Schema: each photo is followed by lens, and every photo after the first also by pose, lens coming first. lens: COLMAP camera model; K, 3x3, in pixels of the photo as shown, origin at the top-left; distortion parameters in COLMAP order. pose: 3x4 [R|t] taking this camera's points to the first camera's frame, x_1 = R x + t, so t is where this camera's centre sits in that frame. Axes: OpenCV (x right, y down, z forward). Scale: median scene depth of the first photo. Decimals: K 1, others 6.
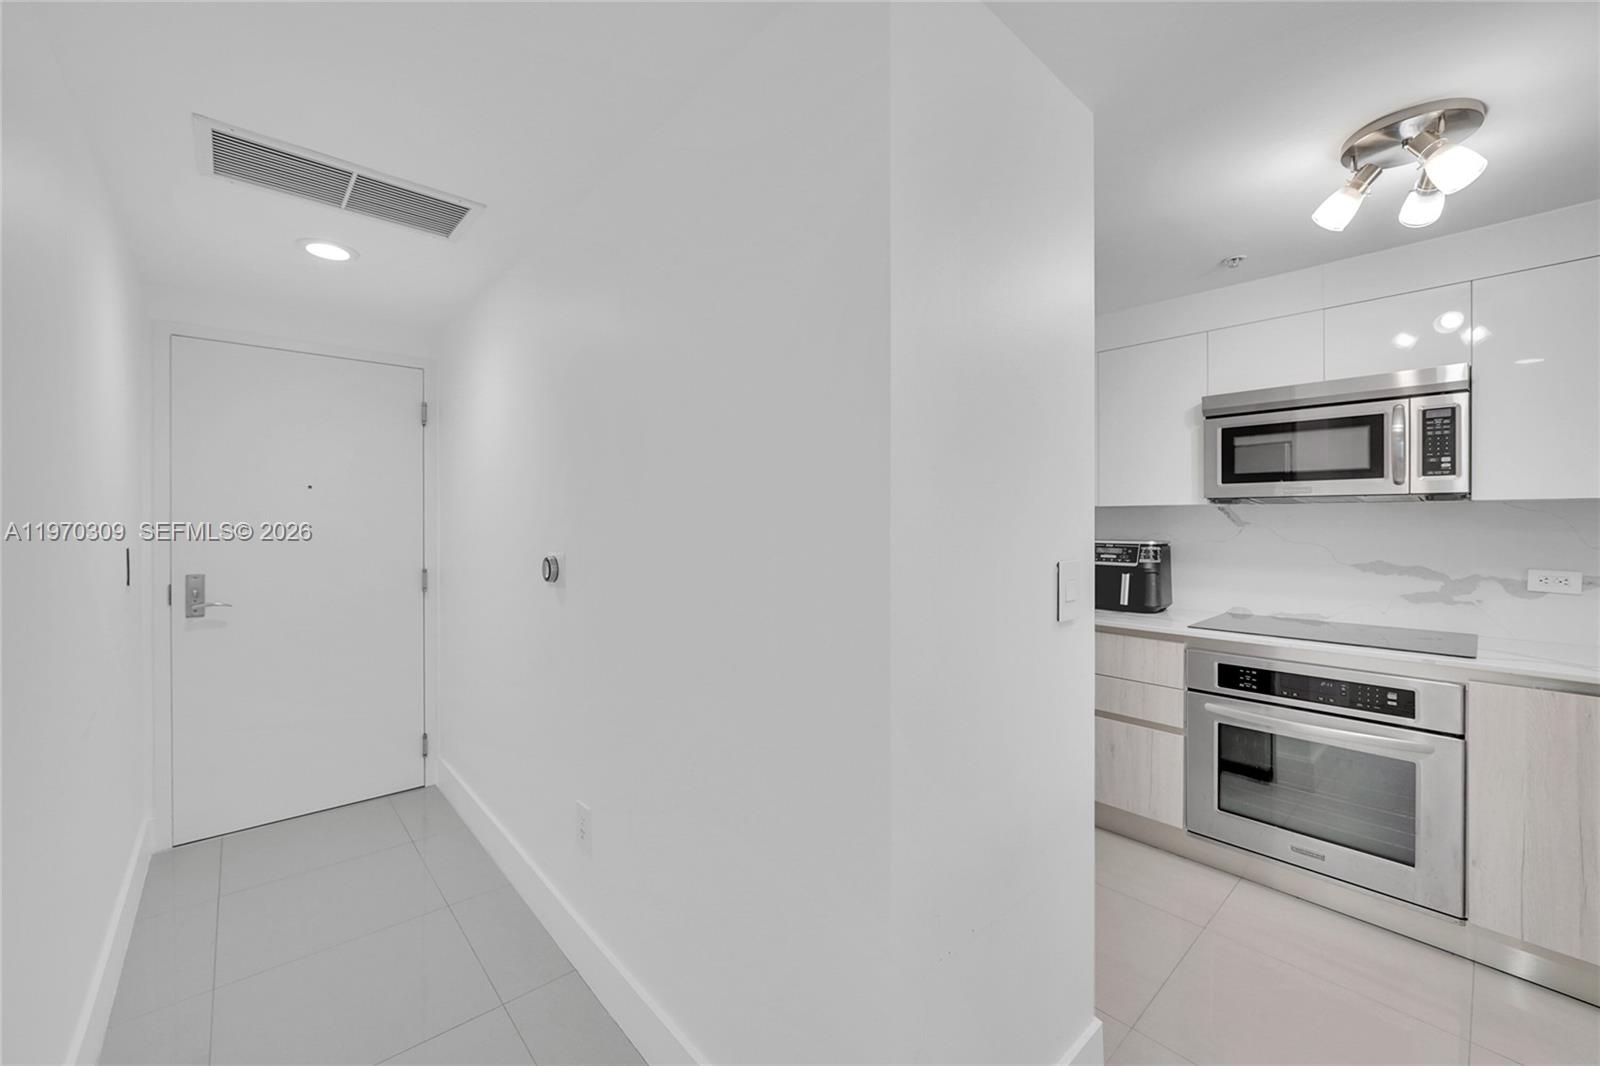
lens RADIAL K [[617.8, 0, 800.6], [0, 617.8, 522.9], [0, 0, 1]] dist [-0.006435, 0.001332]
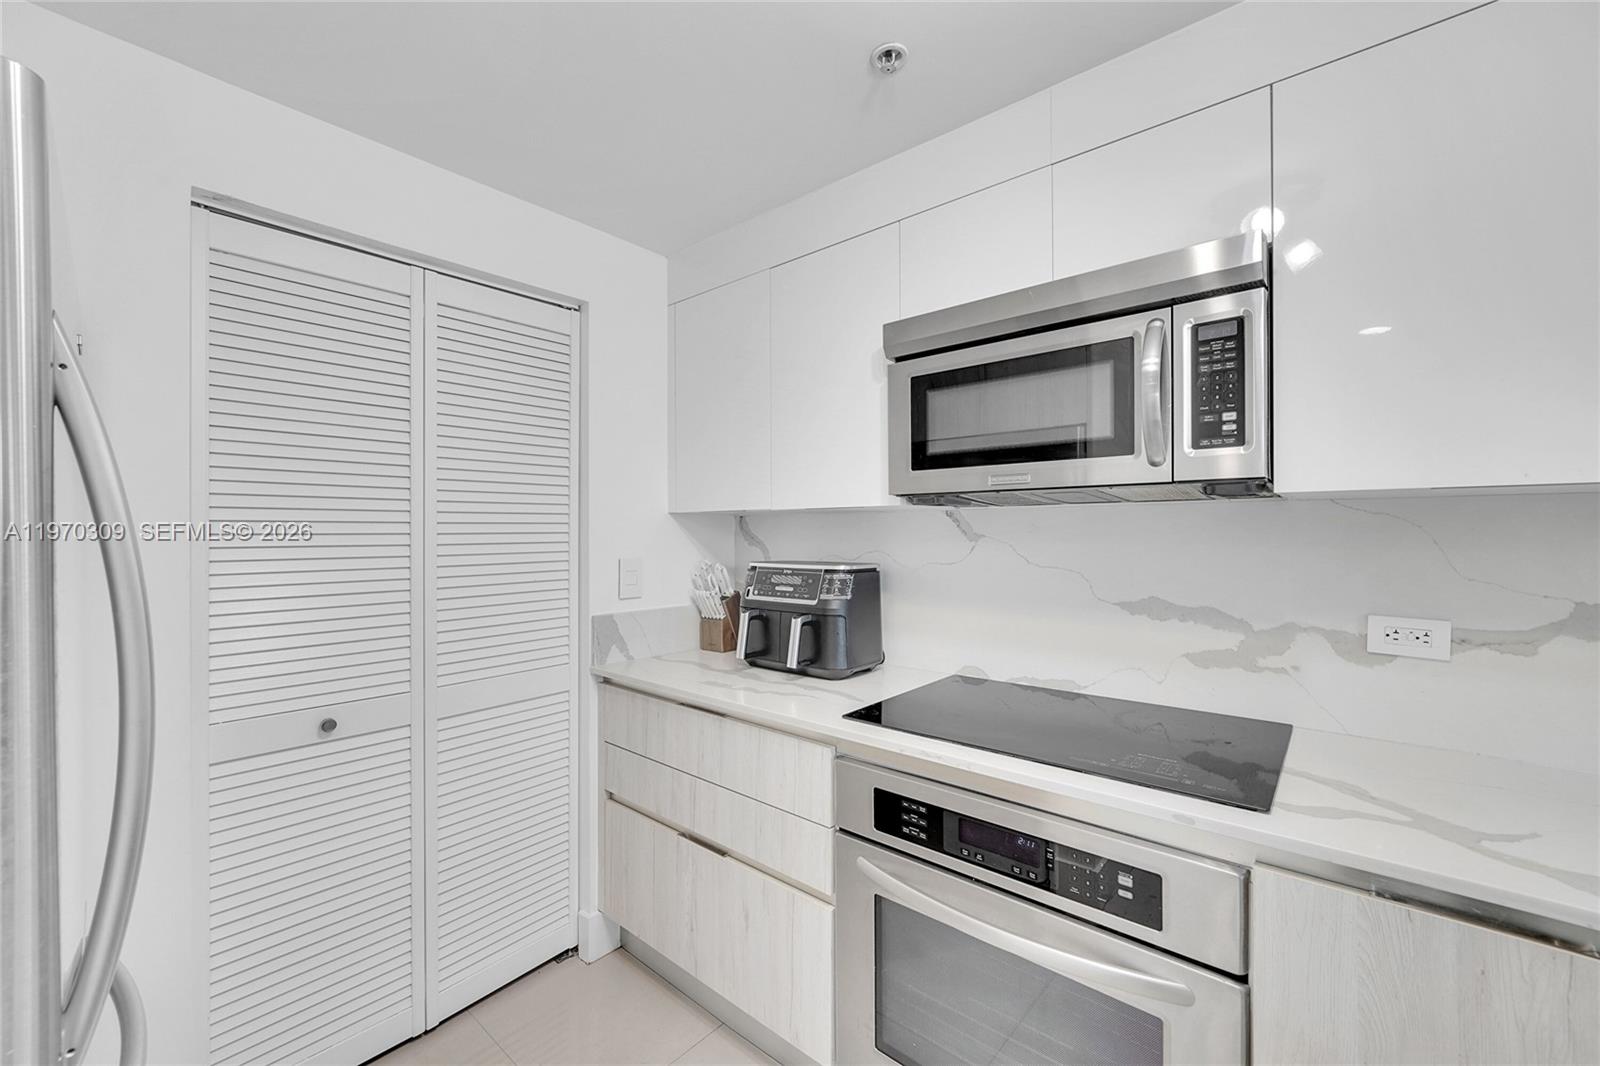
lens RADIAL K [[617.8, 0, 797.7], [0, 617.8, 537.4], [0, 0, 1]] dist [-0.006435, 0.001332]
pose [[0.993612, -0.003766, 0.112787, 0.569513], [0.003281, 0.999985, 0.004492, -0.002207], [-0.112802, -0.004093, 0.993609, 0.471411]]
